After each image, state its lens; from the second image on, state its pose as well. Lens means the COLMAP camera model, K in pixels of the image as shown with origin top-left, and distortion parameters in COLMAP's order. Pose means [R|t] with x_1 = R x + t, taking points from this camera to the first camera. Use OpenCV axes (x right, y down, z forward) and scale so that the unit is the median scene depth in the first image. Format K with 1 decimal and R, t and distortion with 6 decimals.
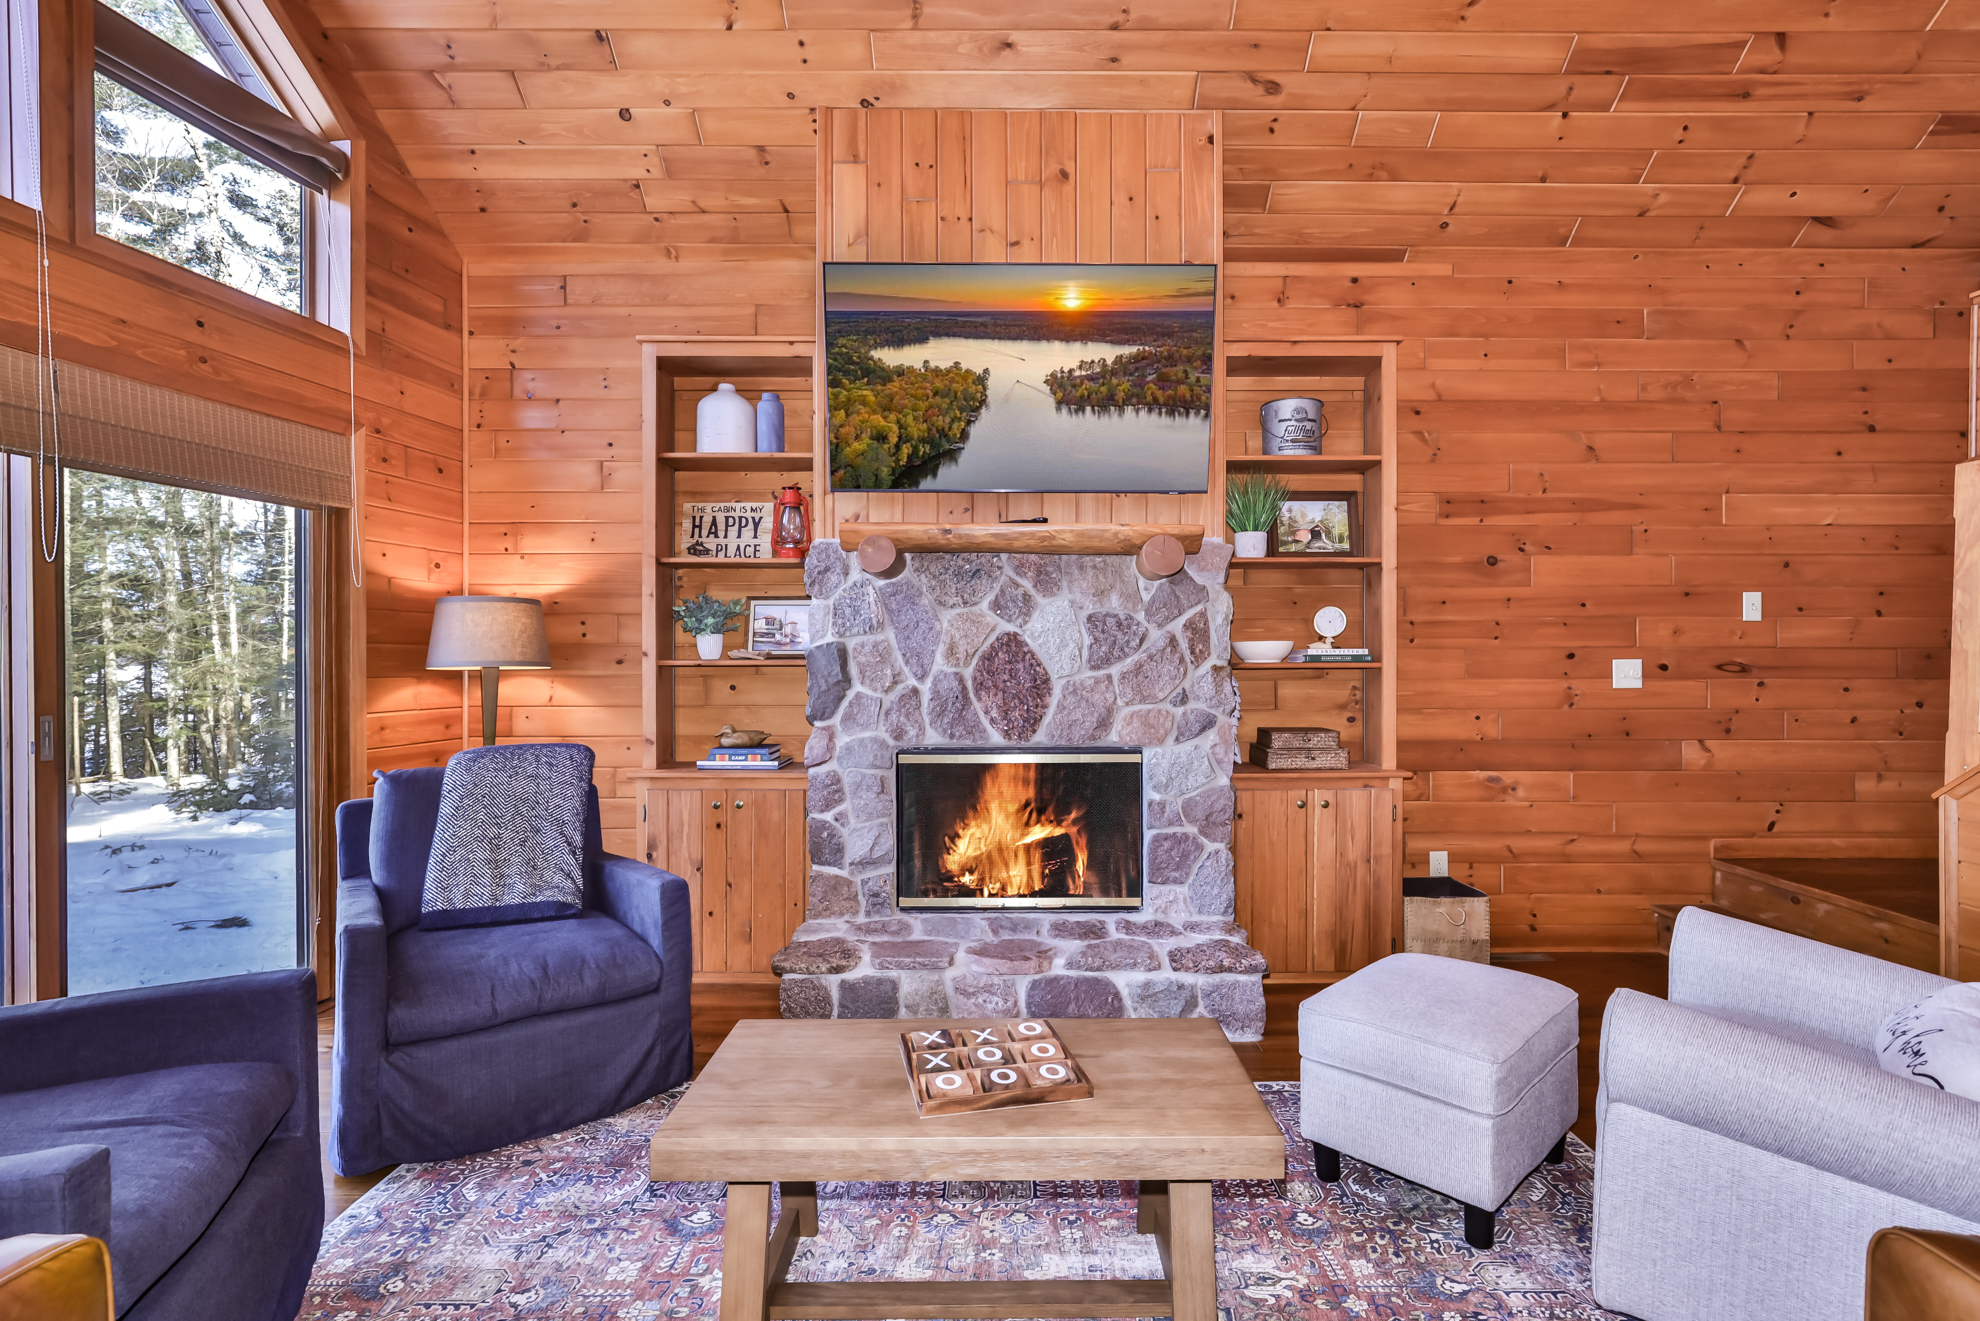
lens RADIAL K [[952.6, 0, 1016.7], [0, 952.6, 663.5], [0, 0, 1]] dist [-0.000438, 0.000996]
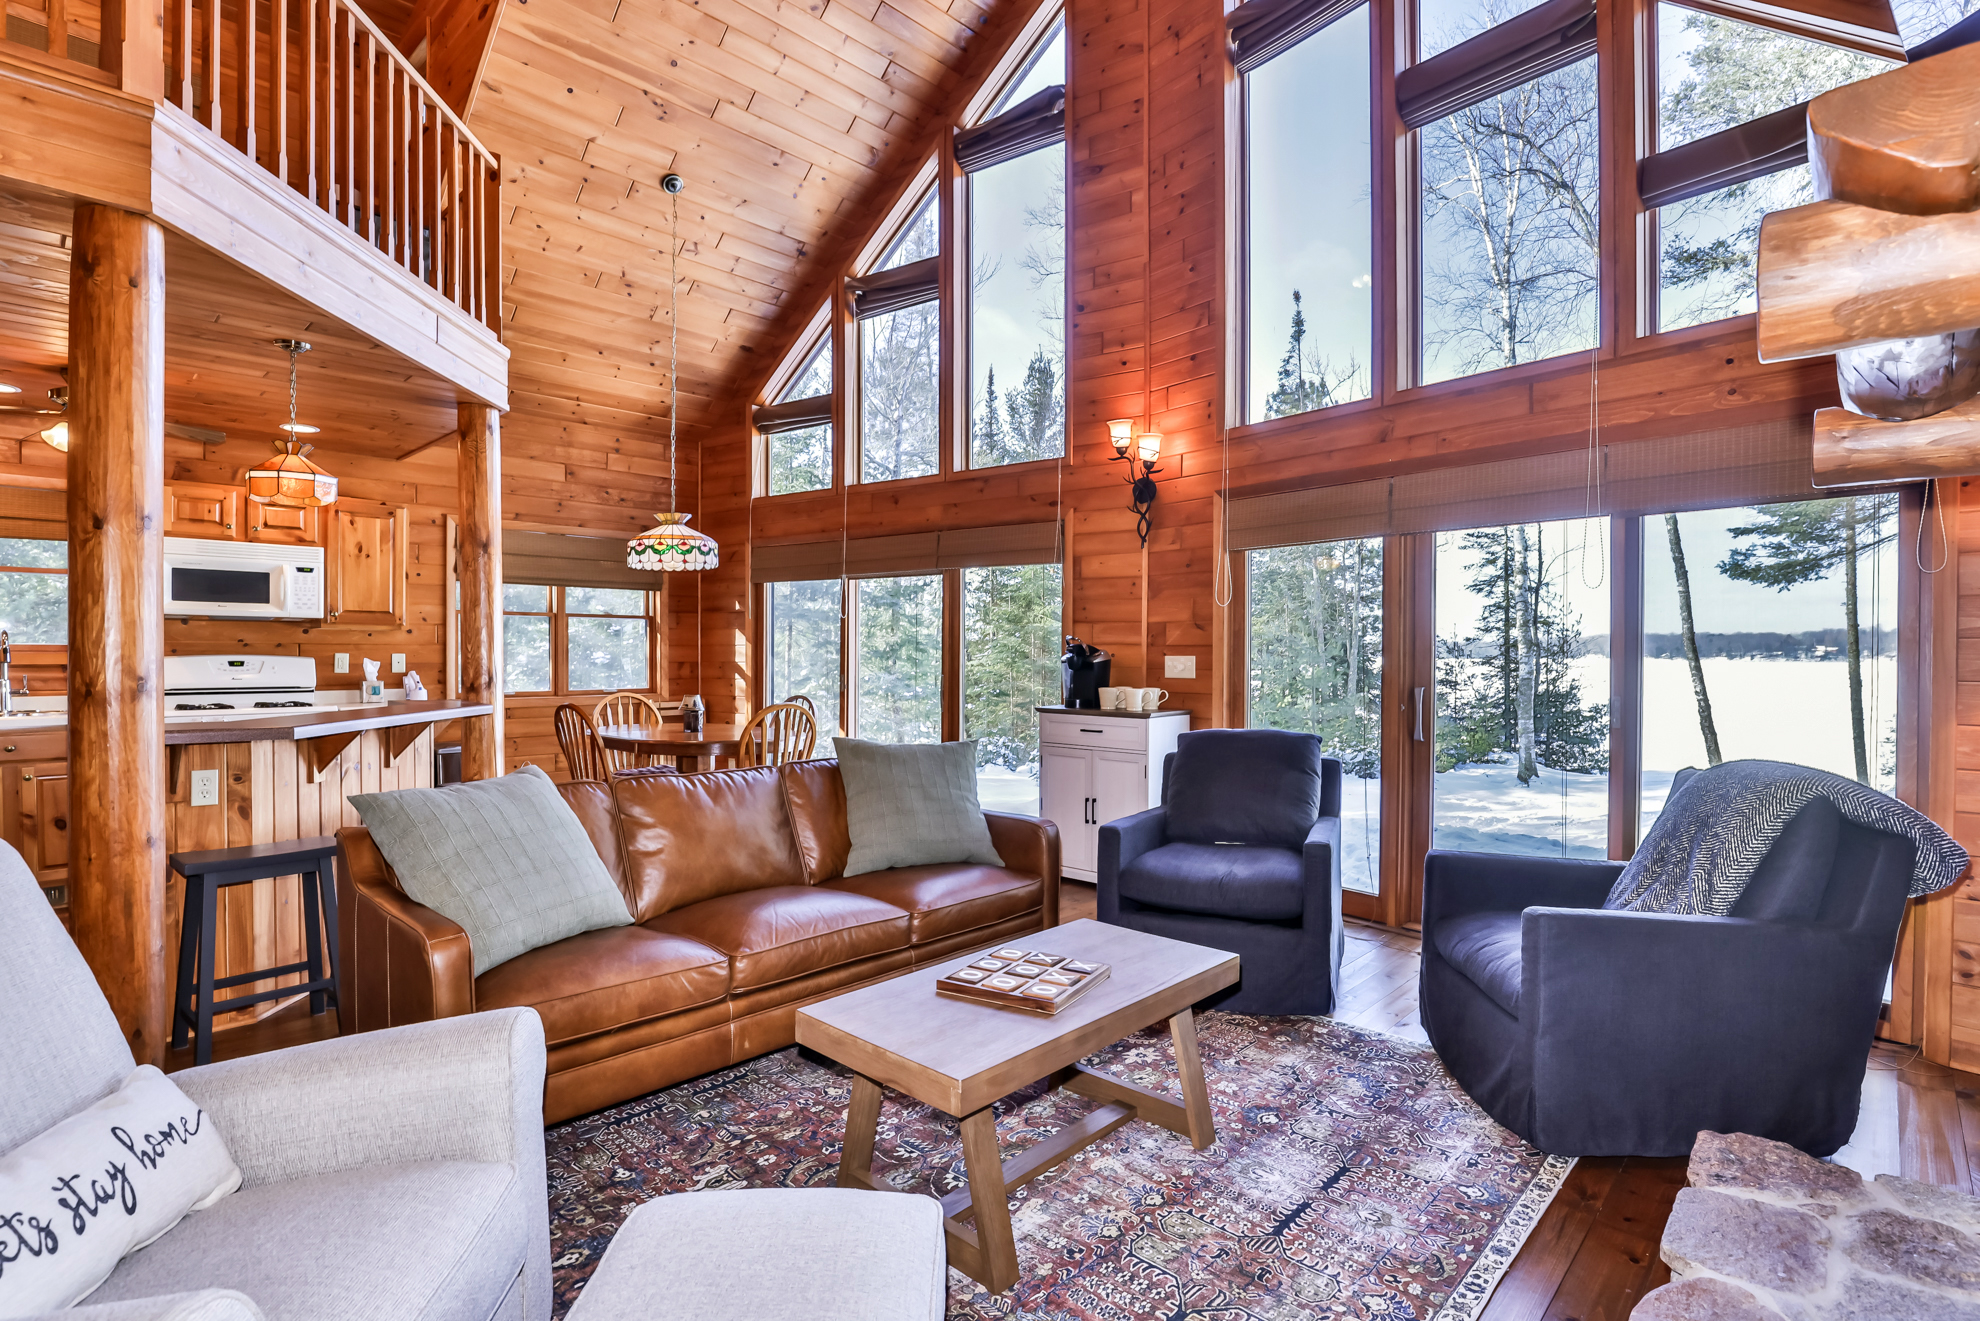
lens RADIAL K [[972.6, 0, 998.0], [0, 972.6, 664.3], [0, 0, 1]] dist [-0.023092, 0.000688]
pose [[-0.696975, 0.004736, -0.717080, 0.455500], [-0.006980, 0.999886, 0.013388, -0.003194], [0.717062, 0.014336, -0.696862, 0.935133]]
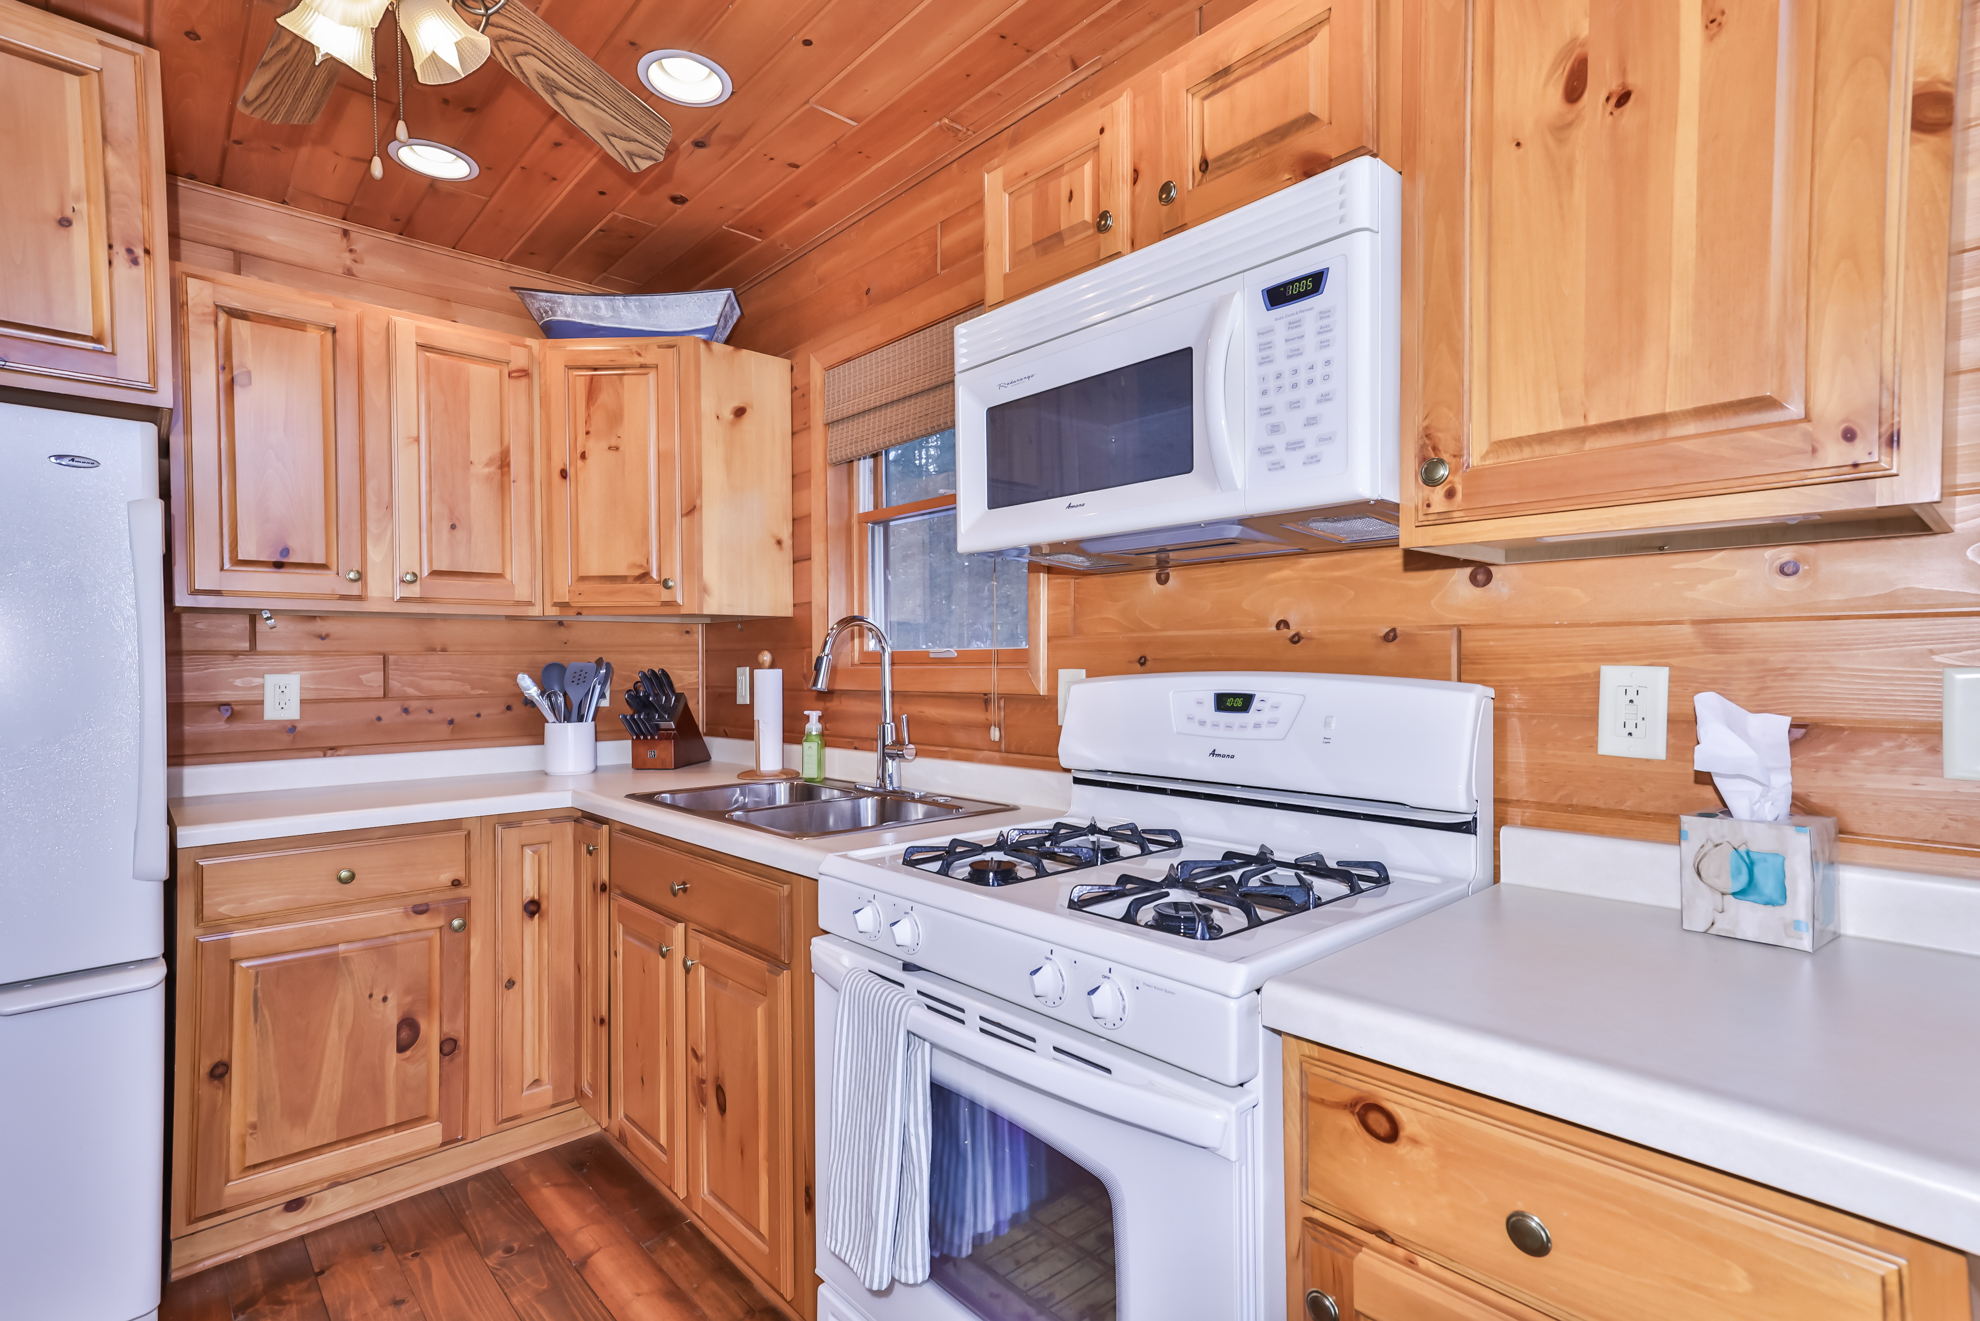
lens RADIAL K [[940.8, 0, 993.5], [0, 940.8, 668.4], [0, 0, 1]] dist [0.003796, 0.016115]
pose [[-0.670104, -0.000583, 0.742267, -0.050104], [0.010869, 0.999885, 0.010598, 0.002536], [-0.742188, 0.015169, -0.670020, -0.611272]]
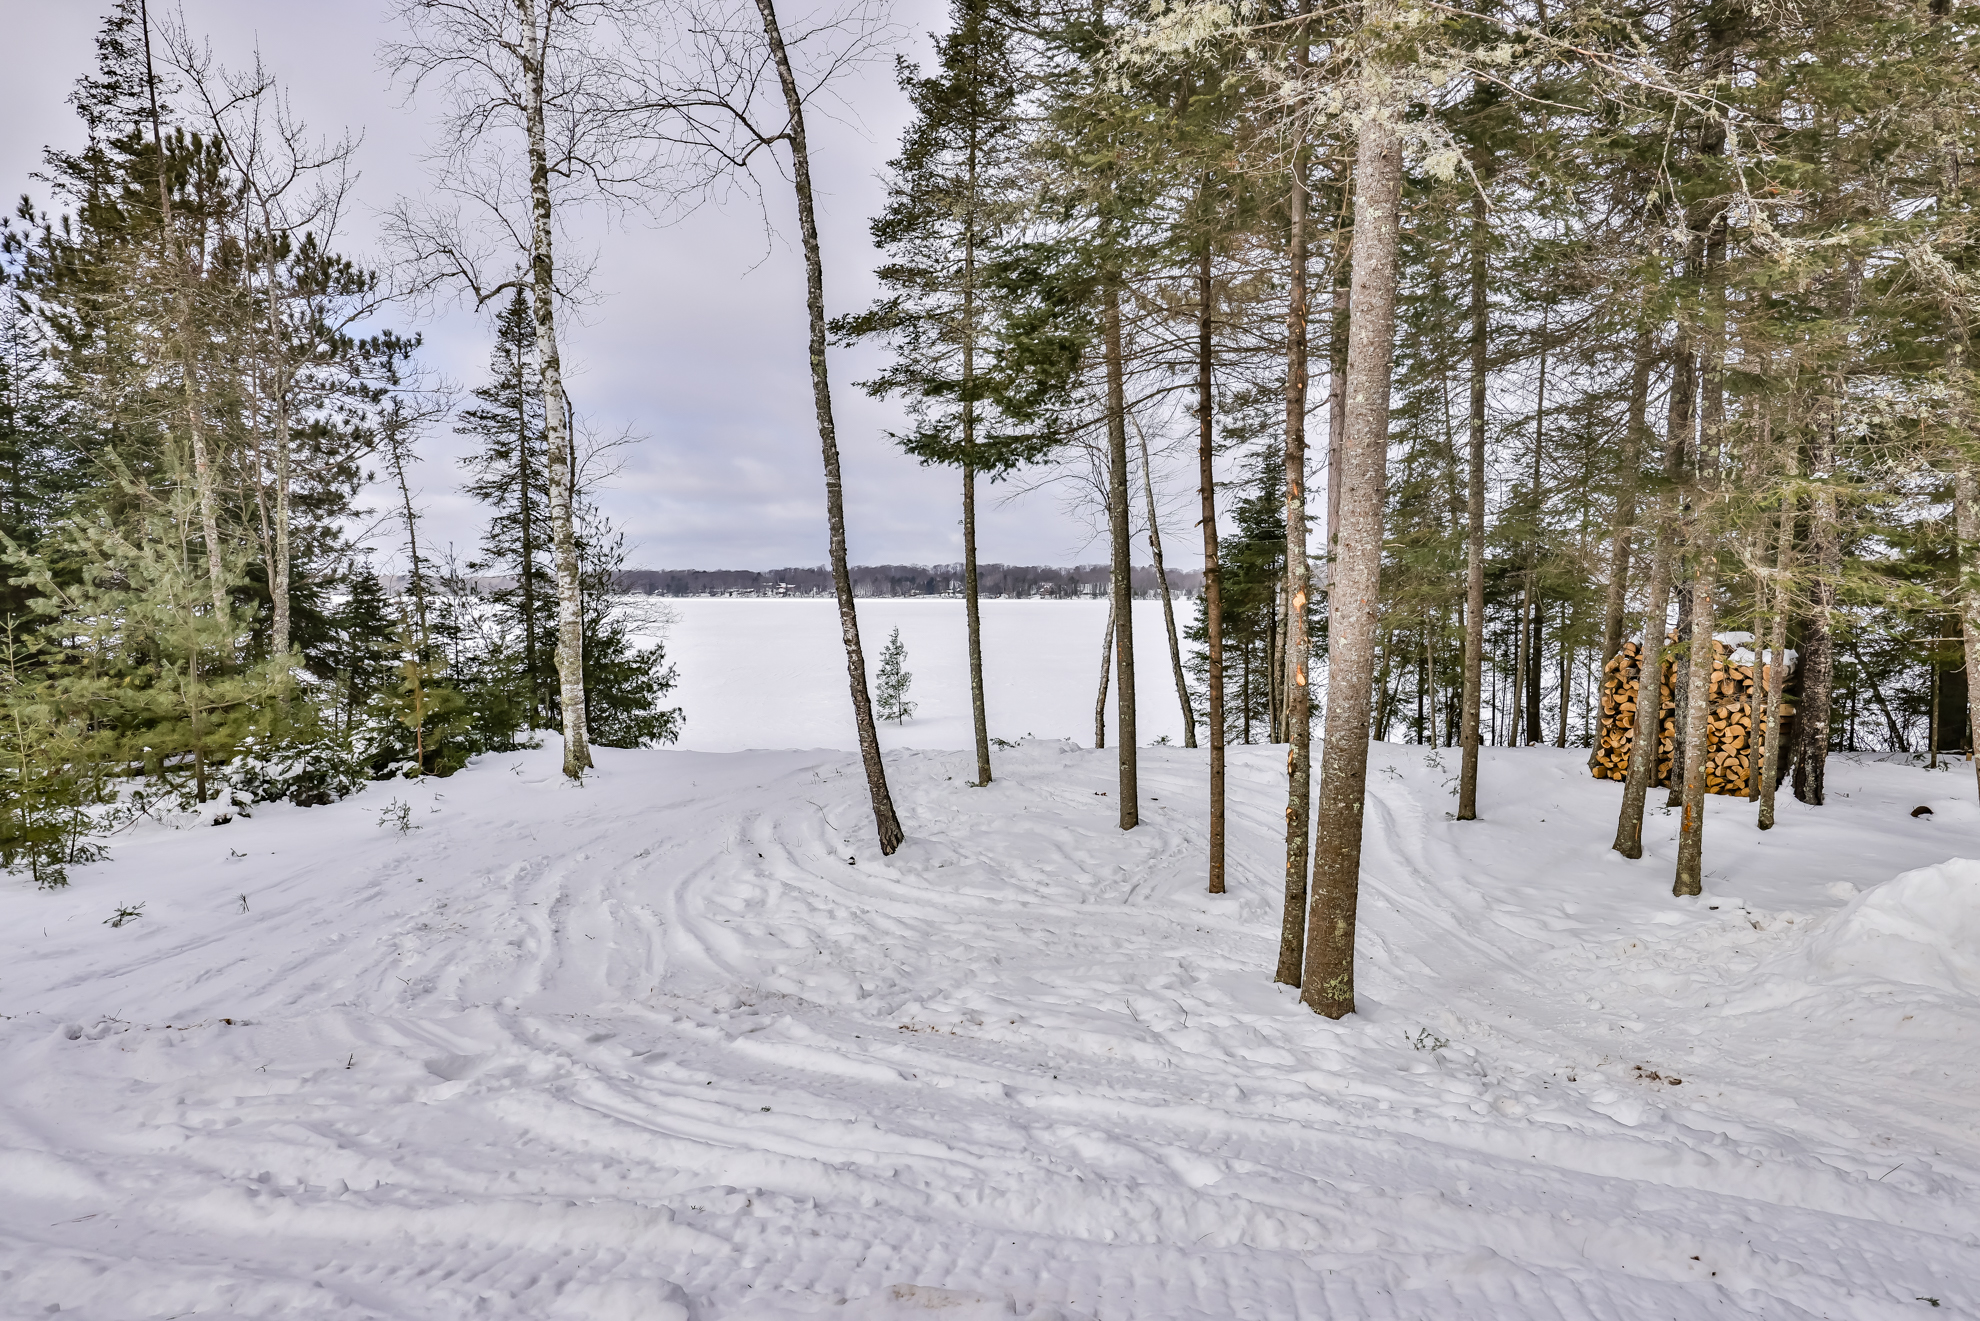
lens RADIAL K [[1105.2, 0, 990.0], [0, 1105.2, 669.4], [0, 0, 1]] dist [-0.003474, -0.001201]
pose [[0.131450, 0.067493, -0.989023, -1.222403], [-0.006993, 0.997718, 0.067157, 0.015520], [0.991298, -0.001911, 0.131622, 0.282993]]
